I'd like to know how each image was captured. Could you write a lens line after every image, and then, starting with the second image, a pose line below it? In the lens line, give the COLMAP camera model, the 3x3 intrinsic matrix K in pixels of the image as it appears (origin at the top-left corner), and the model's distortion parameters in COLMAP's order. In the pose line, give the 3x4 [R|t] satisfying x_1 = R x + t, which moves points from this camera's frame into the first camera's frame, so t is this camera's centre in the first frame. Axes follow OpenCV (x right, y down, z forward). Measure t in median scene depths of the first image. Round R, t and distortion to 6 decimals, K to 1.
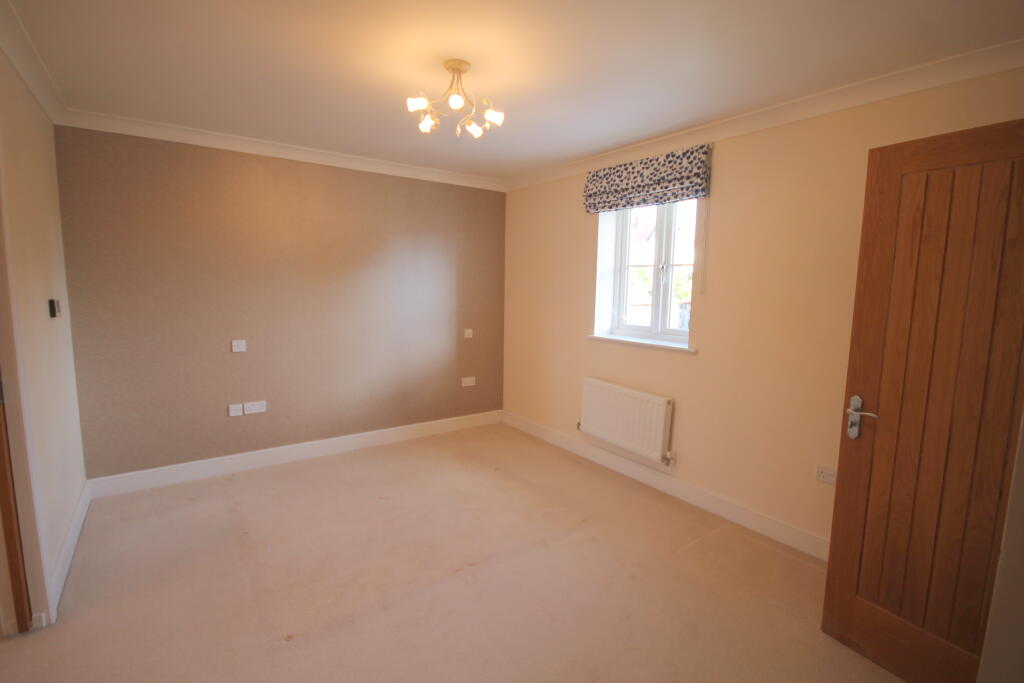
lens RADIAL K [[481.1, 0, 514.8], [0, 481.1, 341.7], [0, 0, 1]] dist [-0.020055, 0.000650]
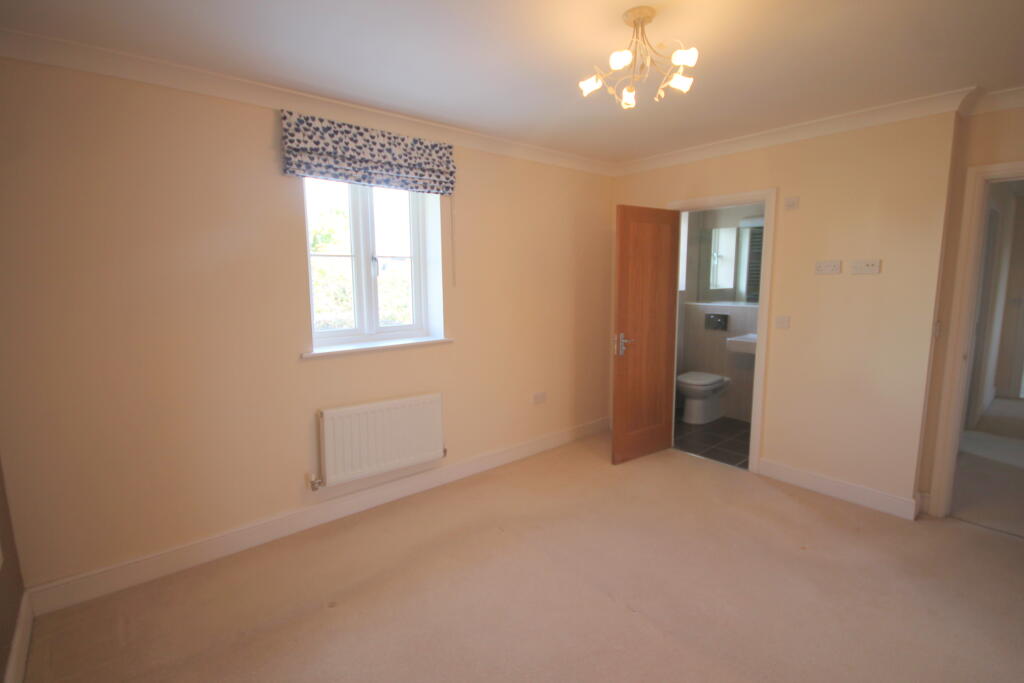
lens RADIAL K [[481.1, 0, 514.8], [0, 481.1, 341.7], [0, 0, 1]] dist [-0.020055, 0.000650]
pose [[-0.088909, -0.138275, 0.986395, -0.672317], [0.131307, 0.980047, 0.149221, -0.114909], [-0.987347, 0.142787, -0.068978, 0.917193]]
